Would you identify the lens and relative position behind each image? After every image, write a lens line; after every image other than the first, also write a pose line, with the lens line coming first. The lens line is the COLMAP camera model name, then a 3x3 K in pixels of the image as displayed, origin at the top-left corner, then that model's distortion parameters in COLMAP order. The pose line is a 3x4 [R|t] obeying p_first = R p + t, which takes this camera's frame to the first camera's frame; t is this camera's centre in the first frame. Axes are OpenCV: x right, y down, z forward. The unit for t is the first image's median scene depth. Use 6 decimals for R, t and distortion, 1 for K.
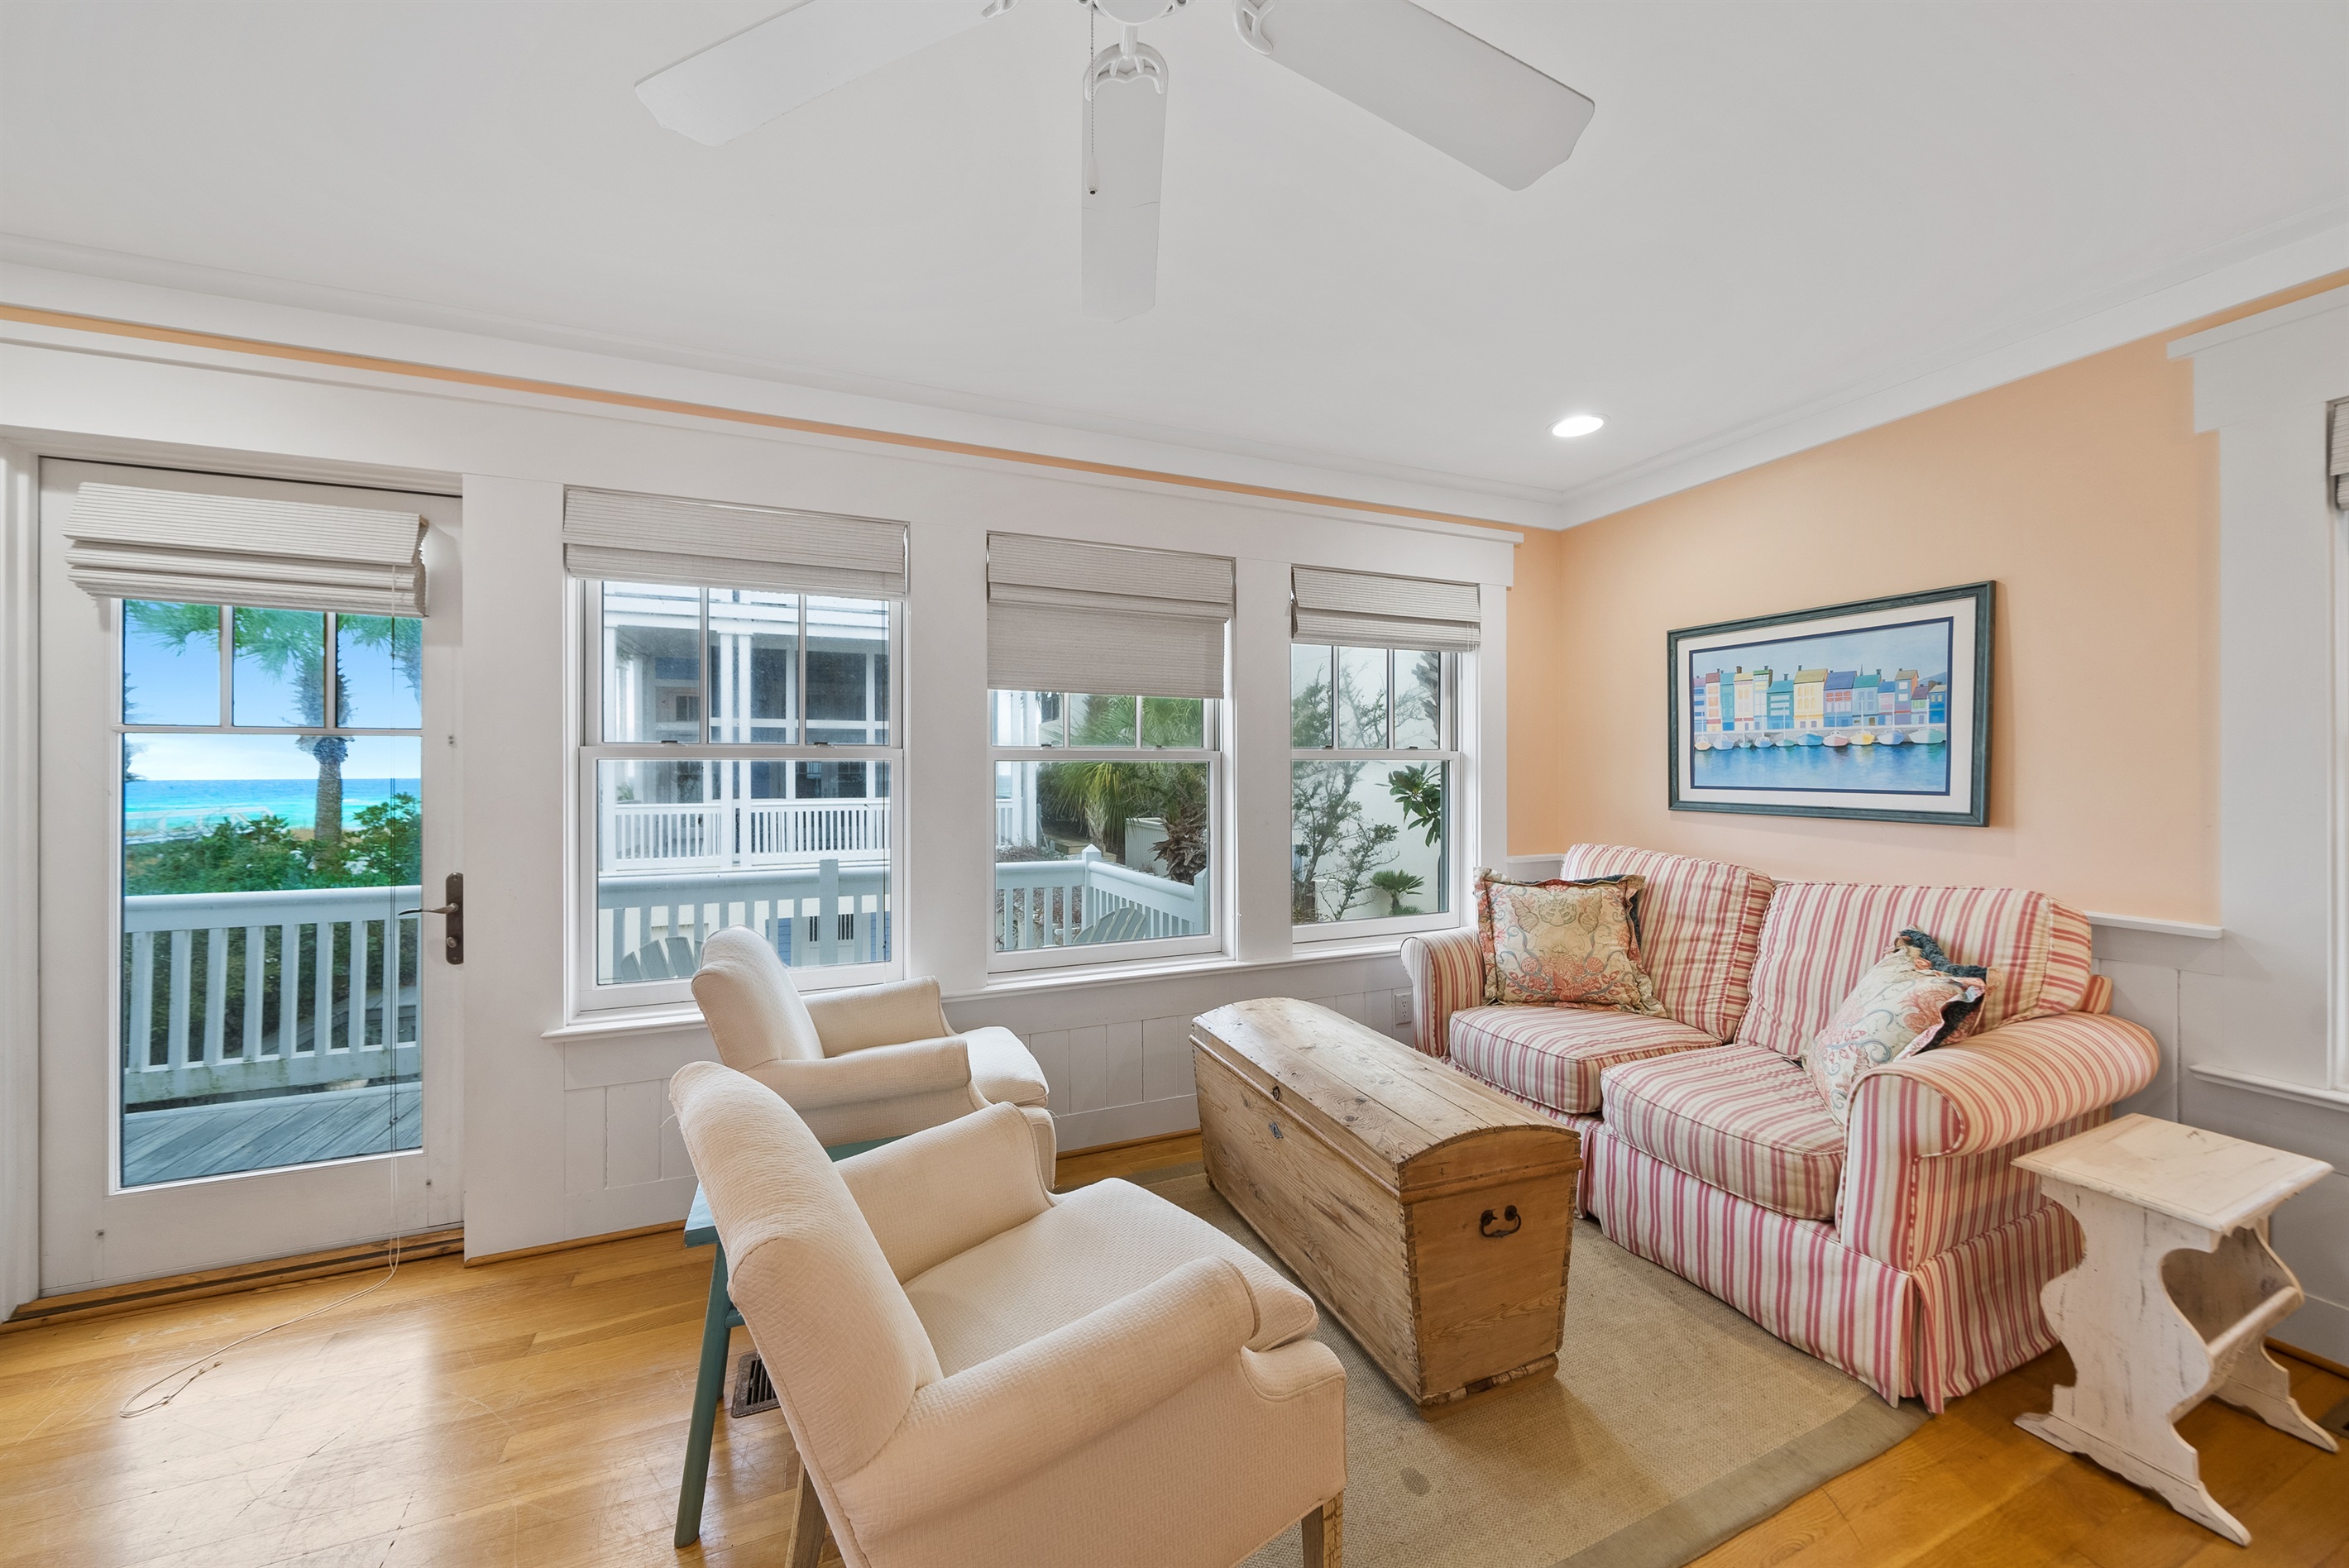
lens RADIAL K [[825.6, 0, 1165.9], [0, 825.6, 768.3], [0, 0, 1]] dist [-0.000429, -0.000013]
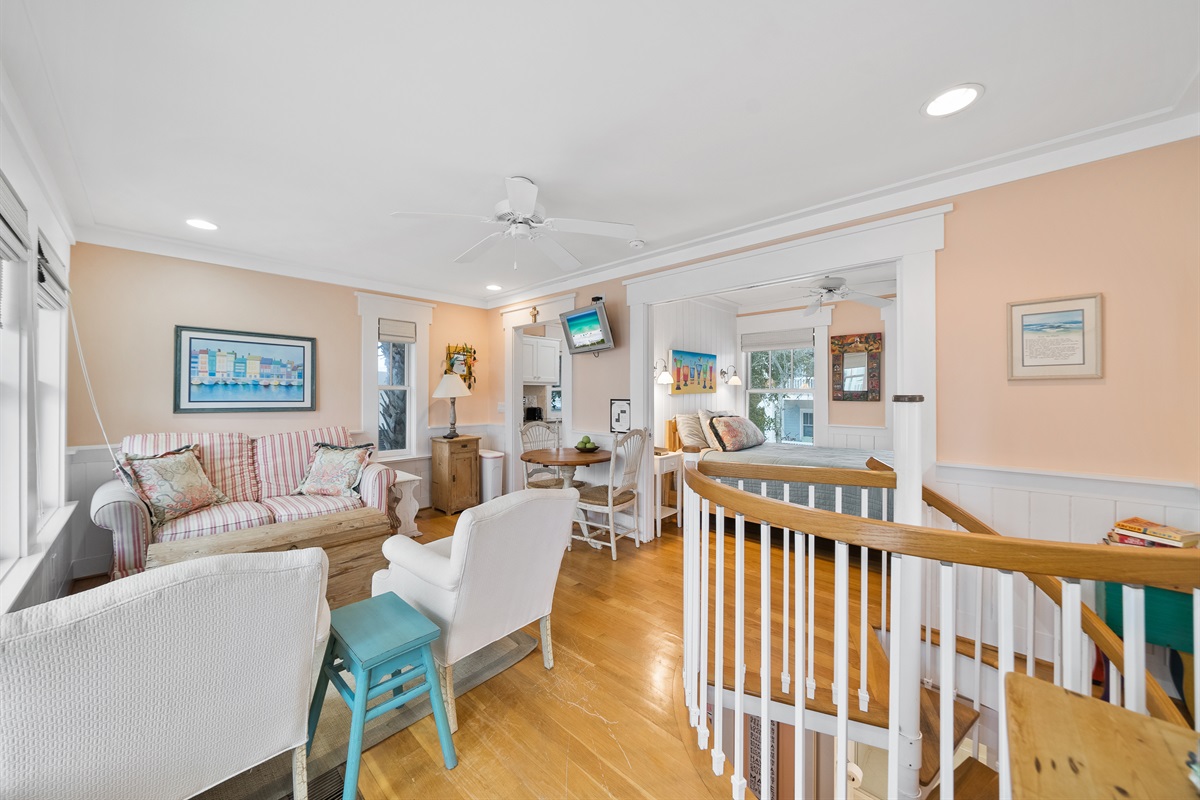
lens RADIAL K [[421.8, 0, 595.6], [0, 421.8, 392.0], [0, 0, 1]] dist [-0.000429, -0.000013]
pose [[-0.414583, 0.006373, 0.909989, -0.814955], [-0.003160, 0.999959, -0.008443, 0.003826], [-0.910006, -0.006376, -0.414546, 0.524882]]
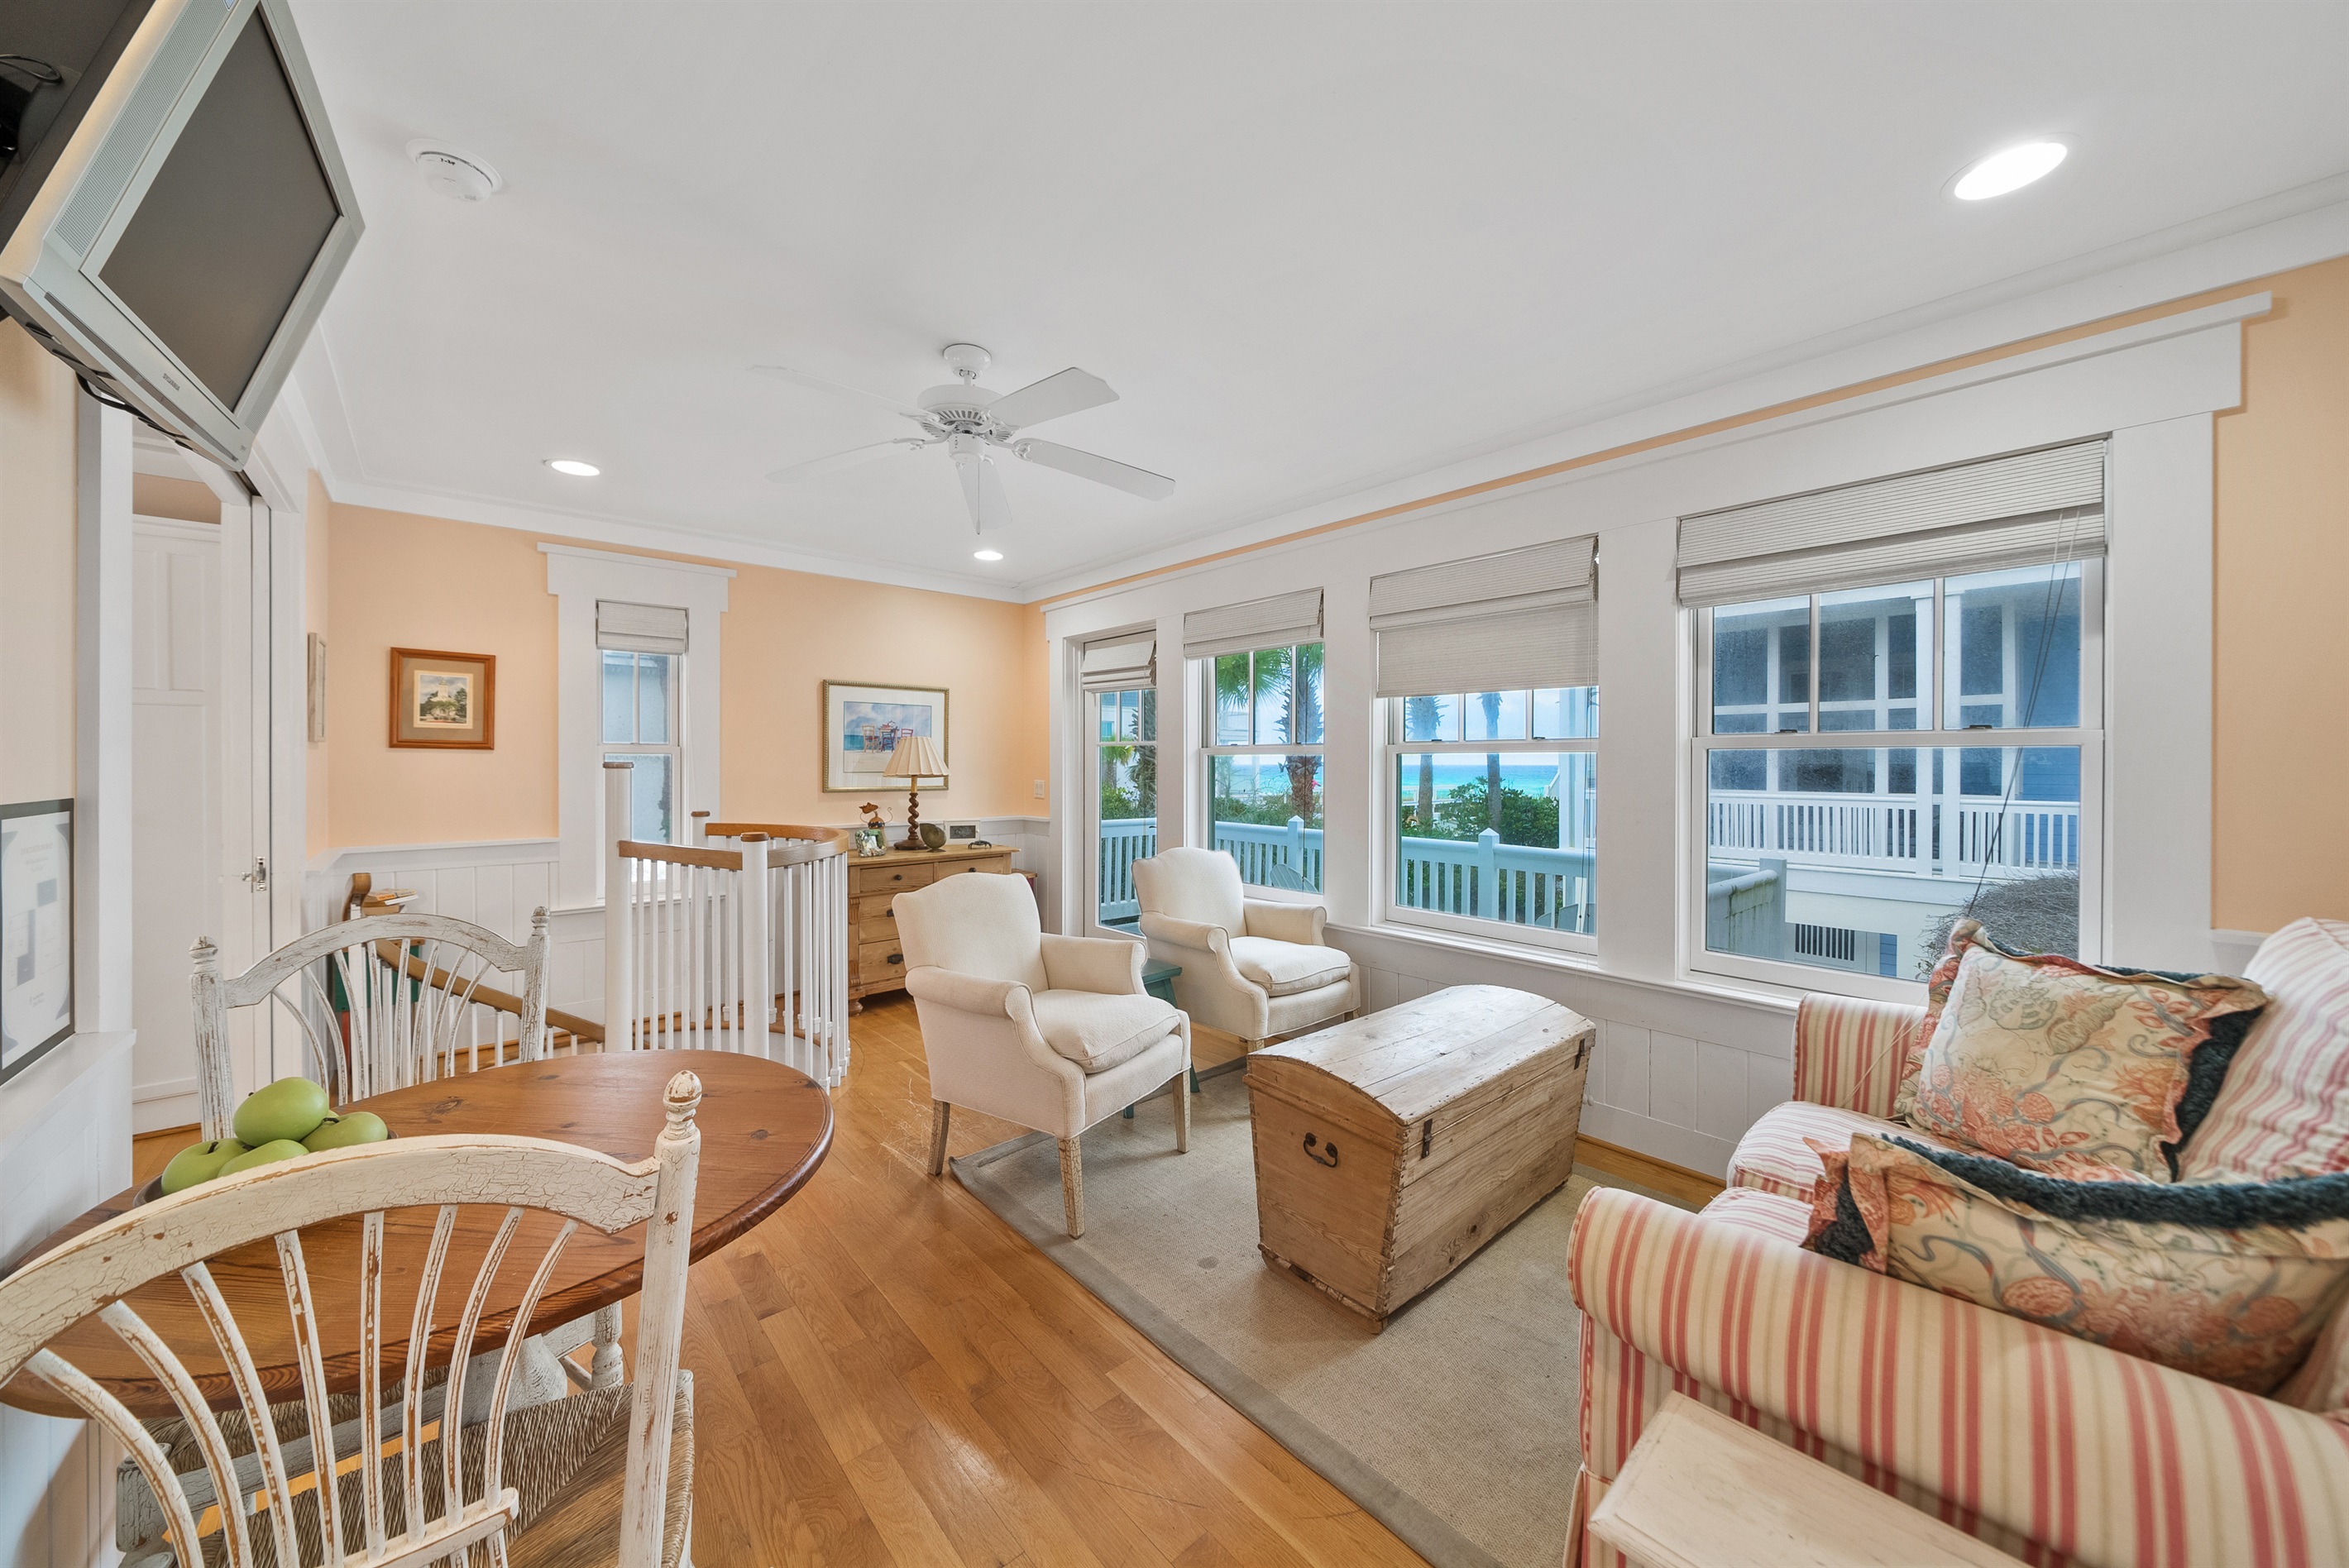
lens RADIAL K [[825.6, 0, 1165.9], [0, 825.6, 768.3], [0, 0, 1]] dist [-0.000429, -0.000013]
pose [[0.323776, 0.012444, -0.946052, 0.822524], [0.000175, 0.999913, 0.013212, -0.002271], [0.946134, -0.004443, 0.323746, 0.241869]]
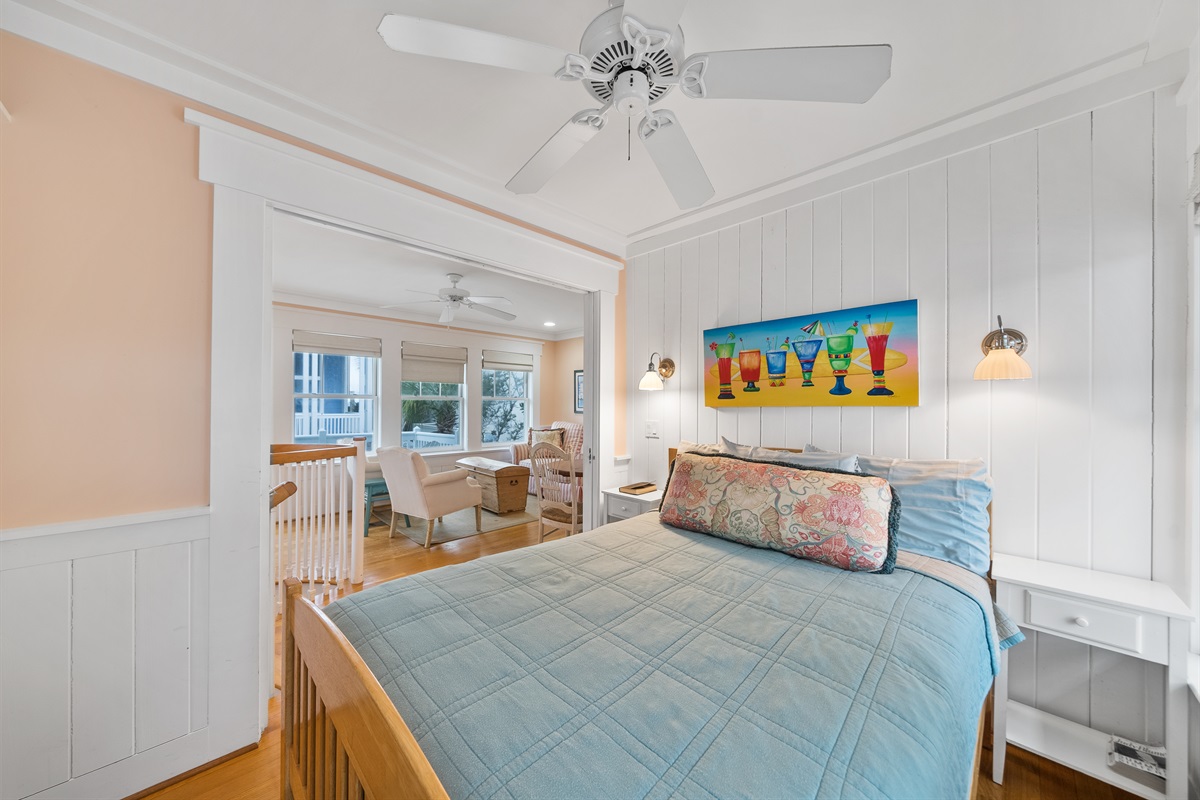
lens RADIAL K [[415.7, 0, 590.9], [0, 415.7, 402.9], [0, 0, 1]] dist [-0.000519, -0.000019]
pose [[0.931695, 0.008155, 0.363149, -0.085609], [-0.010447, 0.999936, 0.004349, -0.011424], [-0.363090, -0.007846, 0.931721, -1.075174]]
